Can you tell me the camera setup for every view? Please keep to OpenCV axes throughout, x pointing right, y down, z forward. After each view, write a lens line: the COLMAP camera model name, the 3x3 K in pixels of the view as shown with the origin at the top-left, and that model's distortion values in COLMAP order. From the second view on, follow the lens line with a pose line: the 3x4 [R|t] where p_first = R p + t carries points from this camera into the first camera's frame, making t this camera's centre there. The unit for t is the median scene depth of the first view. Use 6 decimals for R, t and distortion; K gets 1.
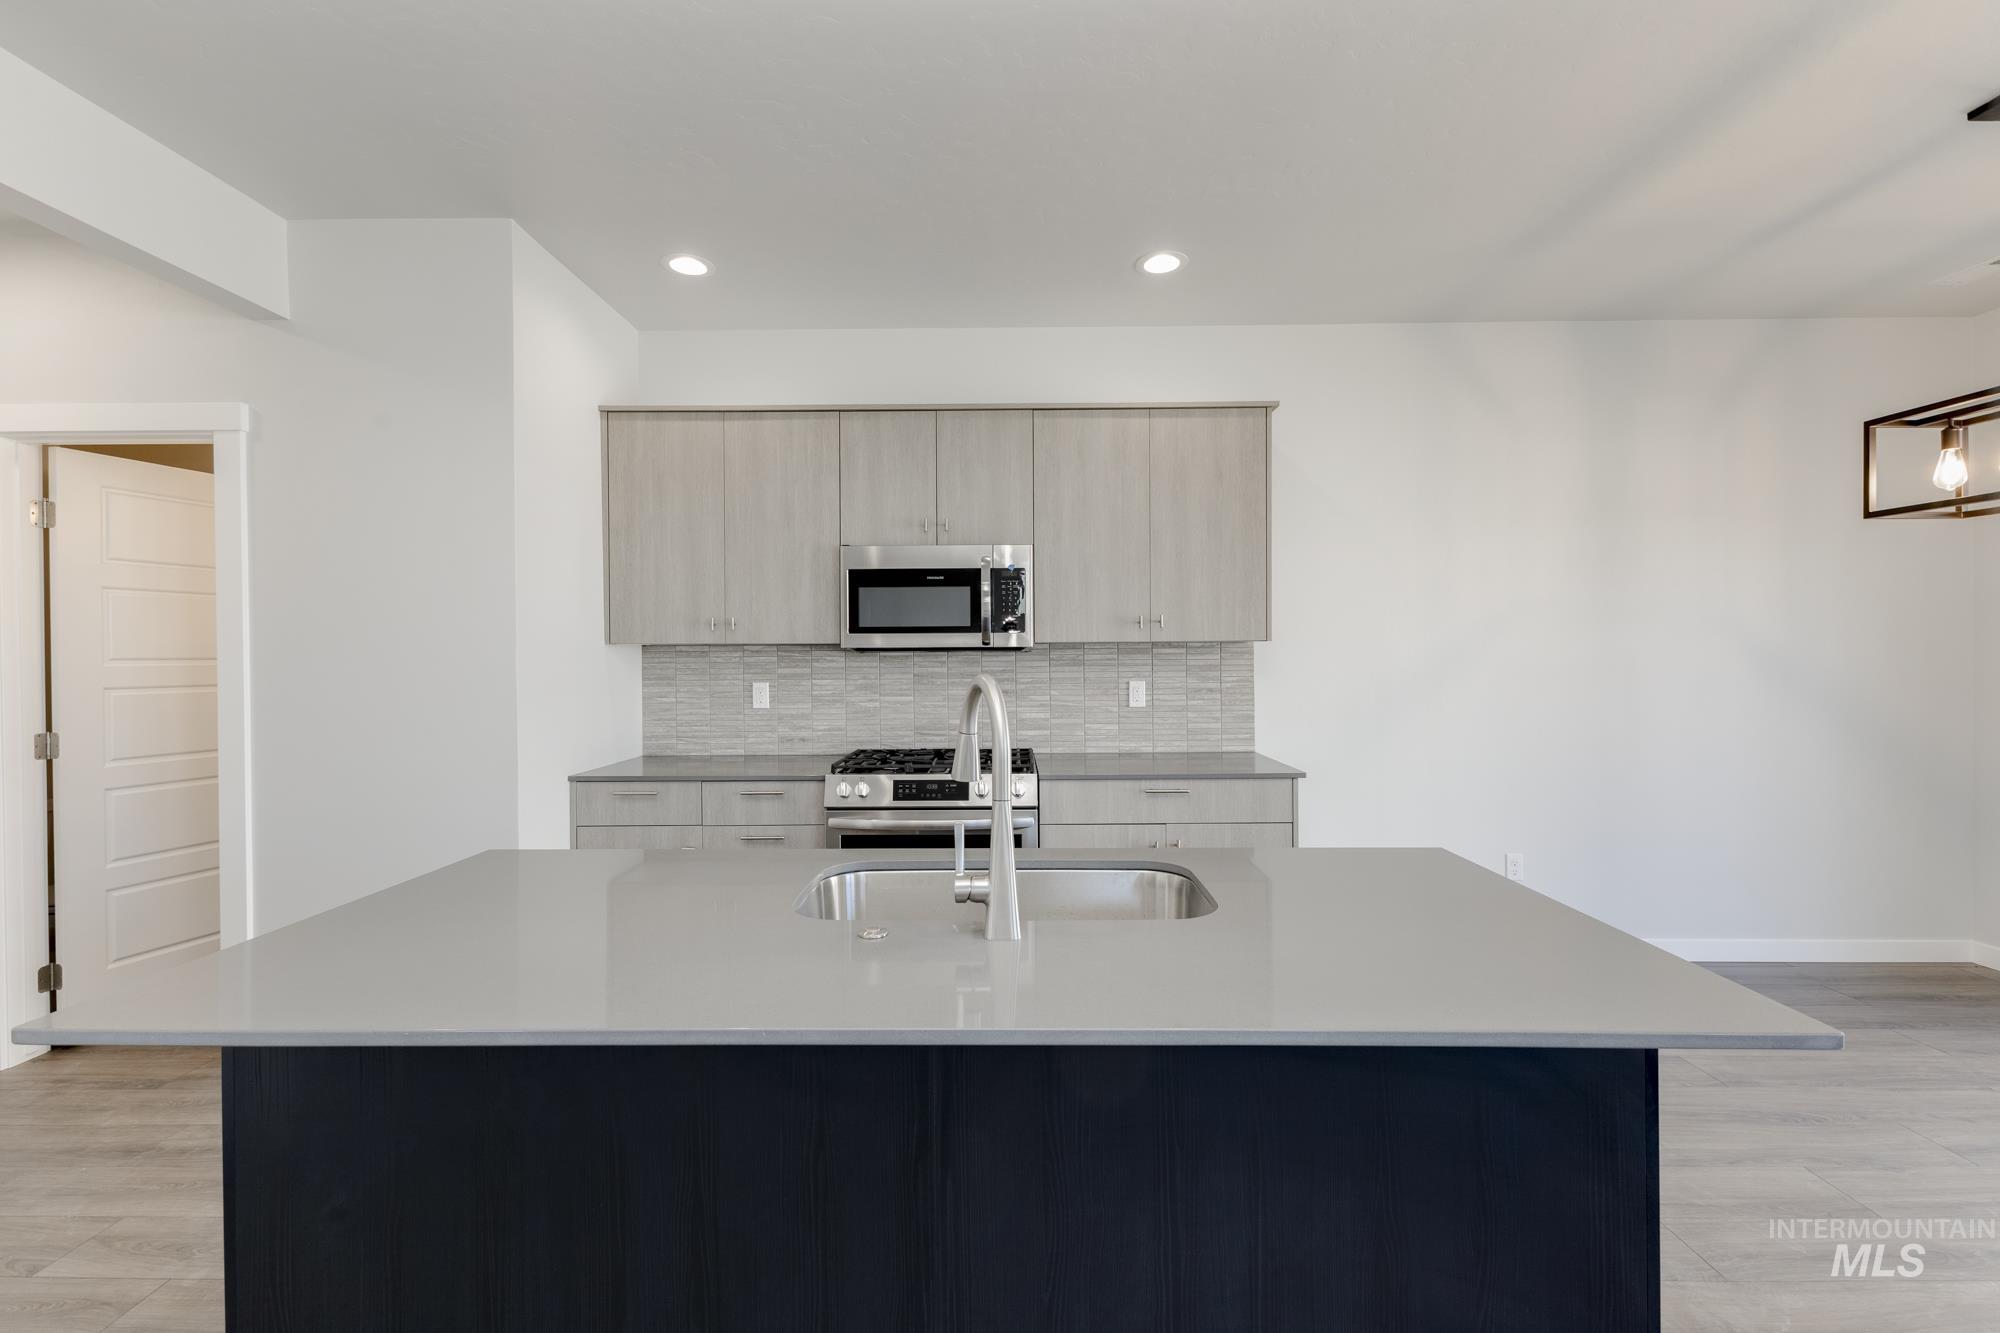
lens RADIAL K [[865.5, 0, 999.9], [0, 865.5, 668.0], [0, 0, 1]] dist [-0.003361, -0.000513]
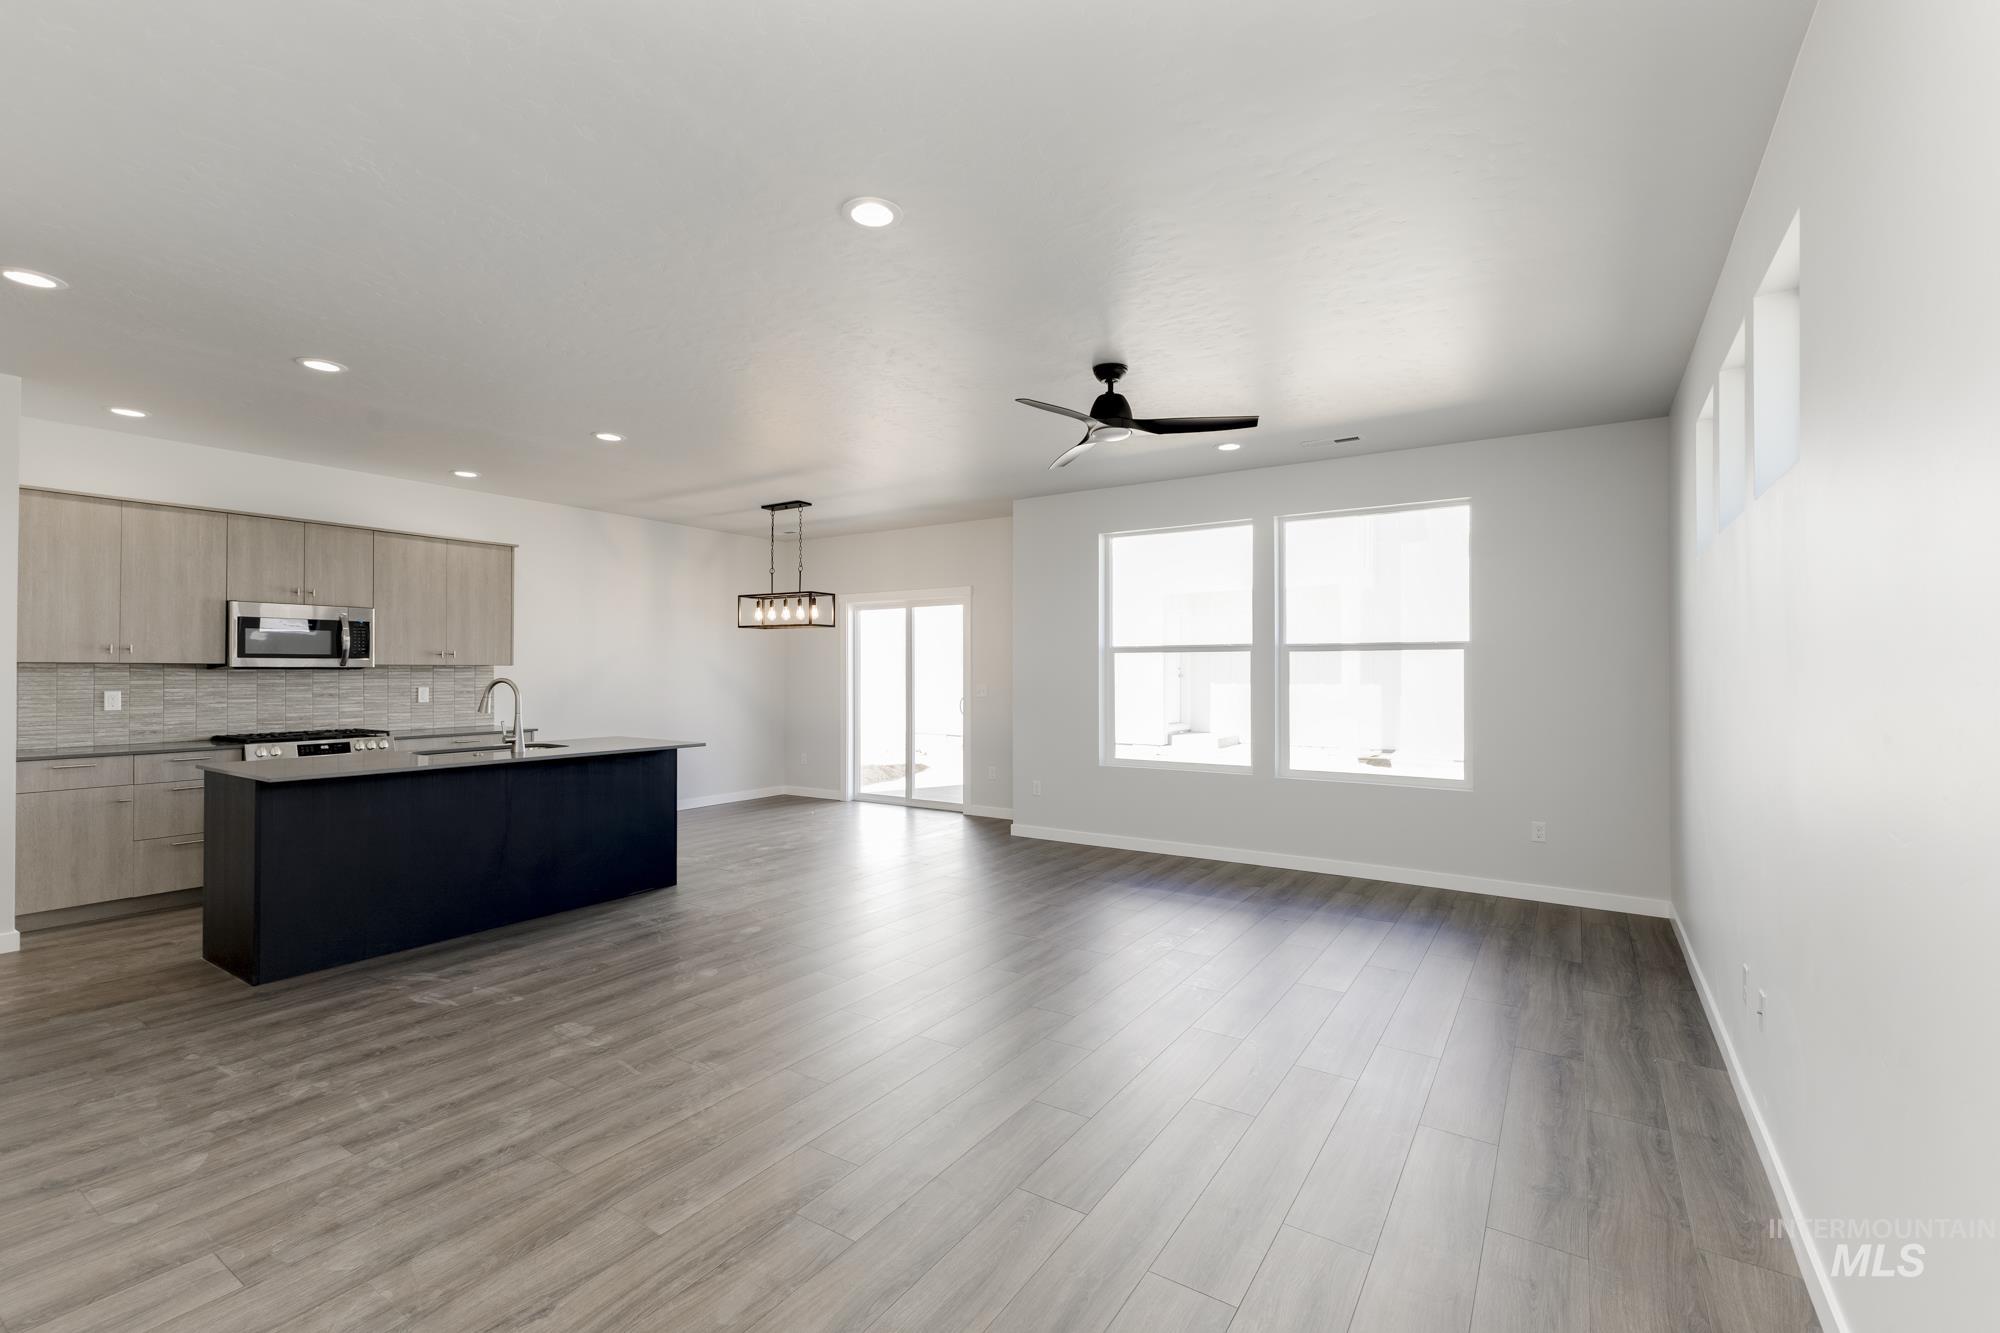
lens RADIAL K [[865.5, 0, 1001.7], [0, 865.5, 672.4], [0, 0, 1]] dist [-0.003361, -0.000513]
pose [[0.557515, 0.004191, 0.830157, -0.690125], [0.007910, 0.999915, -0.010360, 0.013838], [-0.830129, 0.012342, 0.557434, -1.002725]]
